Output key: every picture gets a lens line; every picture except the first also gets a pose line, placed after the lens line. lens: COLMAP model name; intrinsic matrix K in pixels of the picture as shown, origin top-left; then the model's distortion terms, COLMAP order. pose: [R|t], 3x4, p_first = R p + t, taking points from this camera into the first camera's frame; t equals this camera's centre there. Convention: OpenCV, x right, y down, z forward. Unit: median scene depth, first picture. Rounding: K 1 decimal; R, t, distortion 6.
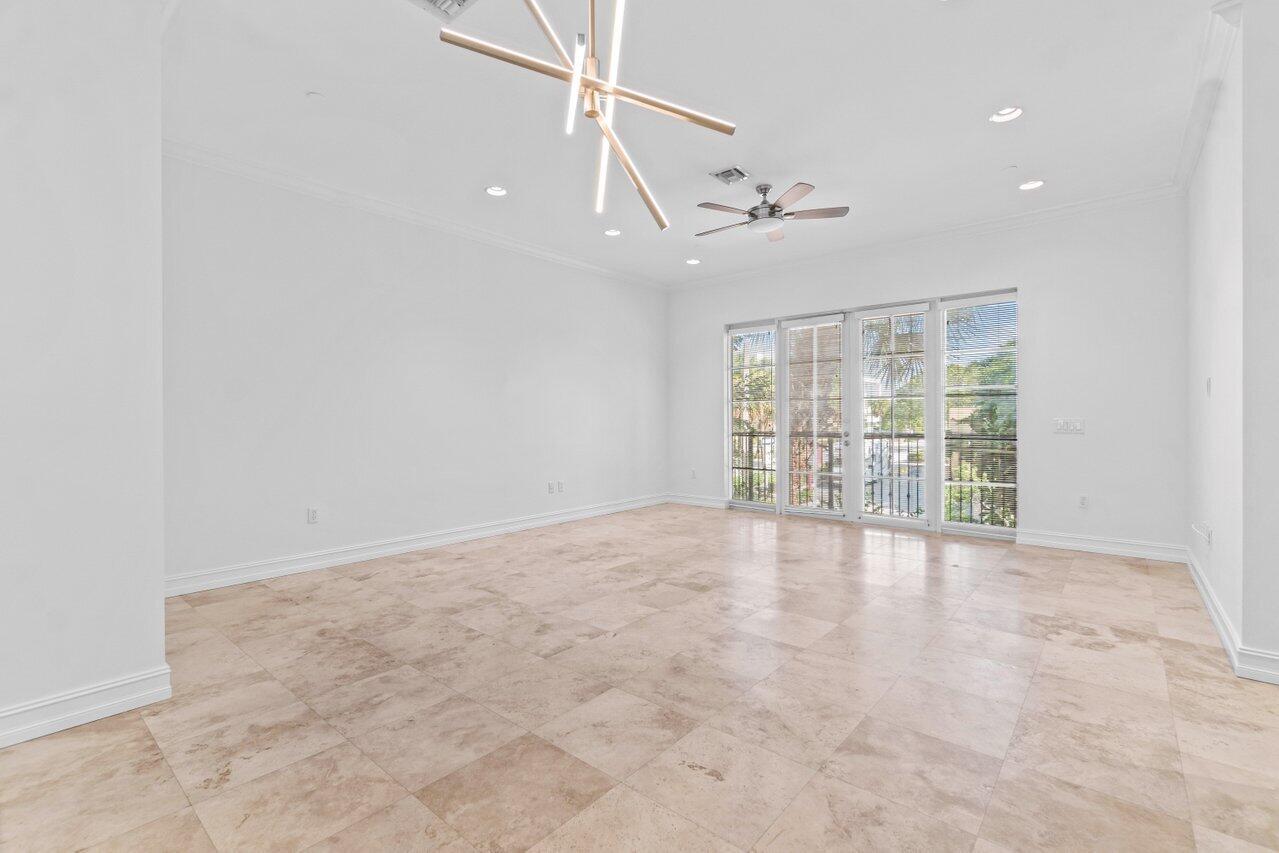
lens RADIAL K [[568.6, 0, 636.9], [0, 568.6, 431.0], [0, 0, 1]] dist [-0.008537, 0.001494]
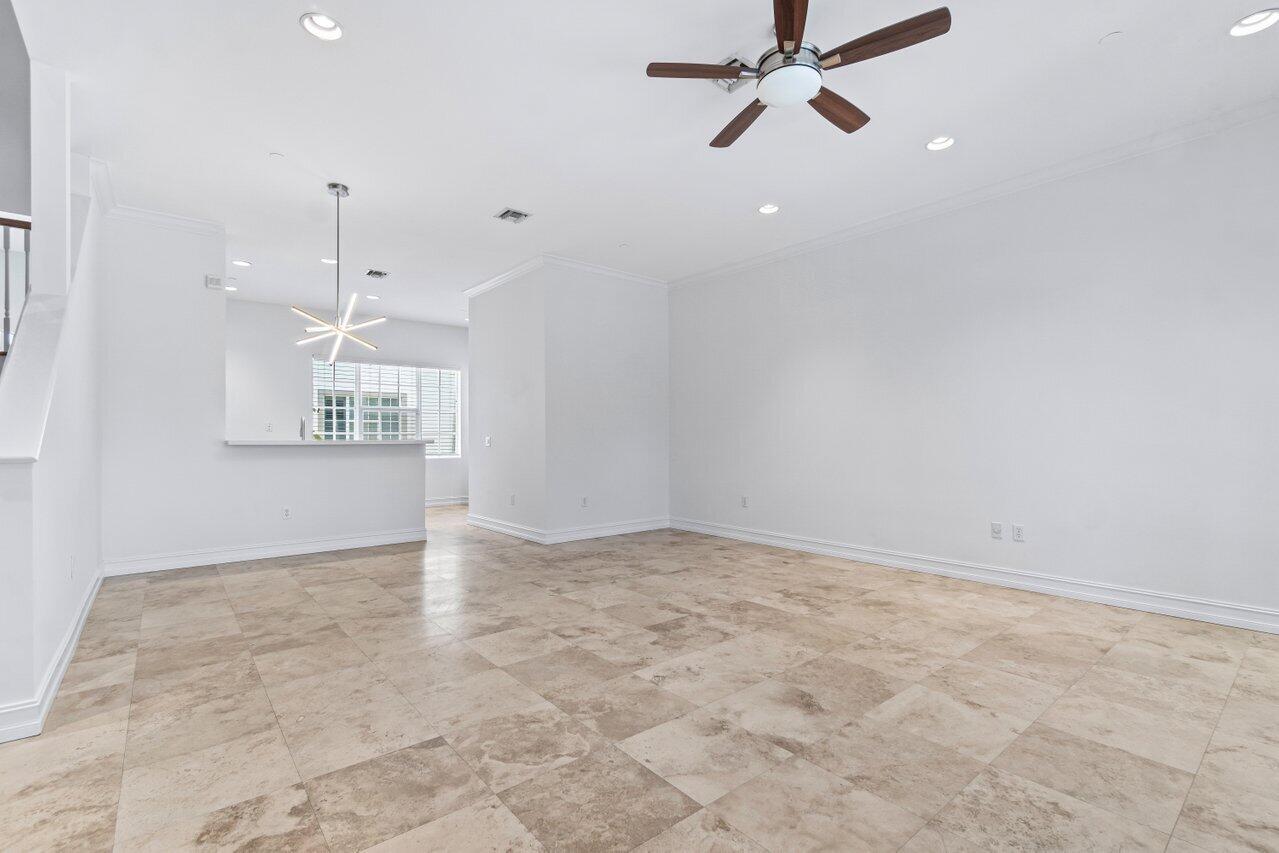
lens RADIAL K [[568.6, 0, 636.9], [0, 568.6, 431.0], [0, 0, 1]] dist [-0.008537, 0.001494]
pose [[-0.166290, -0.005361, -0.986062, 1.218461], [-0.016997, 0.999852, -0.002569, -0.022320], [0.985930, 0.016333, -0.166357, 1.393362]]
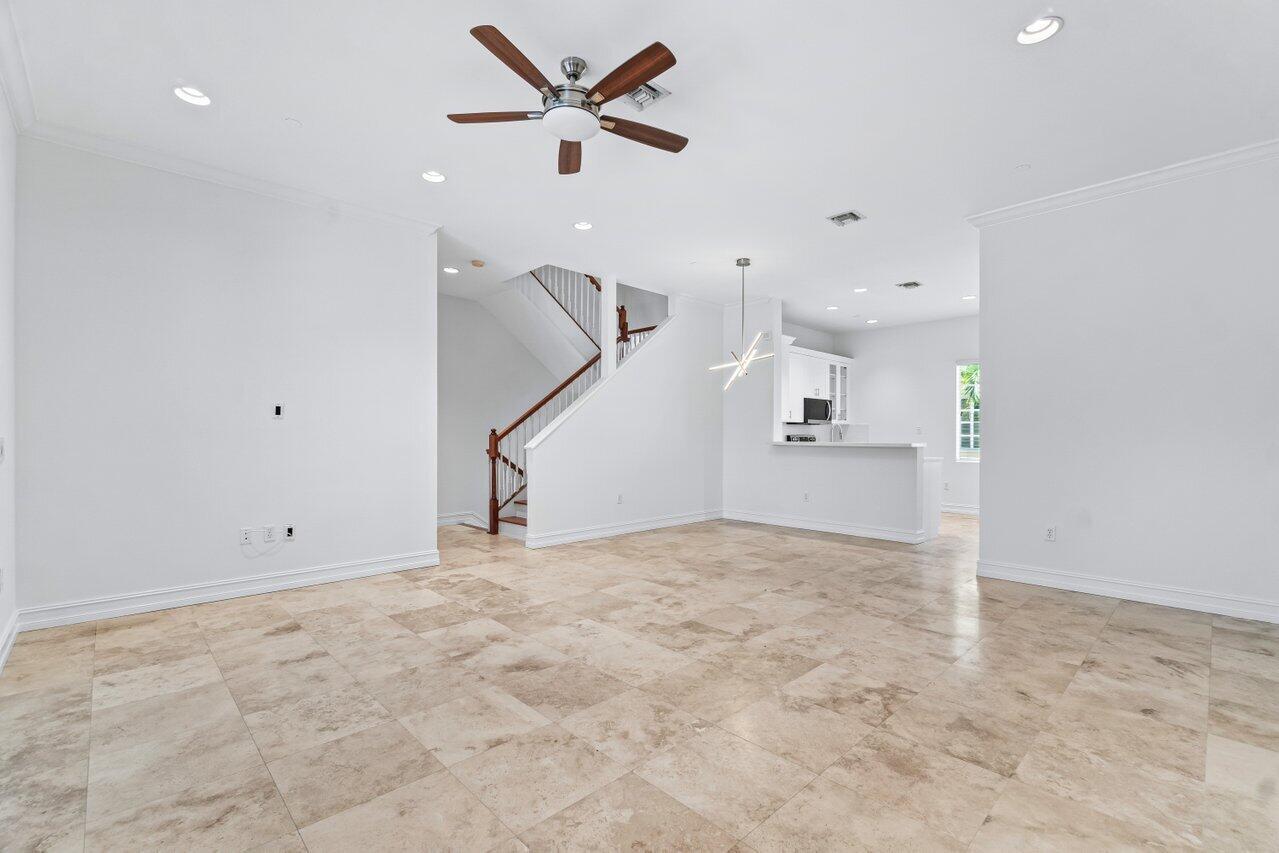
lens RADIAL K [[568.6, 0, 636.9], [0, 568.6, 431.0], [0, 0, 1]] dist [-0.008537, 0.001494]
pose [[-0.995934, 0.001574, 0.090075, 0.148422], [0.002674, 0.999923, 0.012096, -0.051264], [-0.090049, 0.012287, -0.995862, 2.393638]]
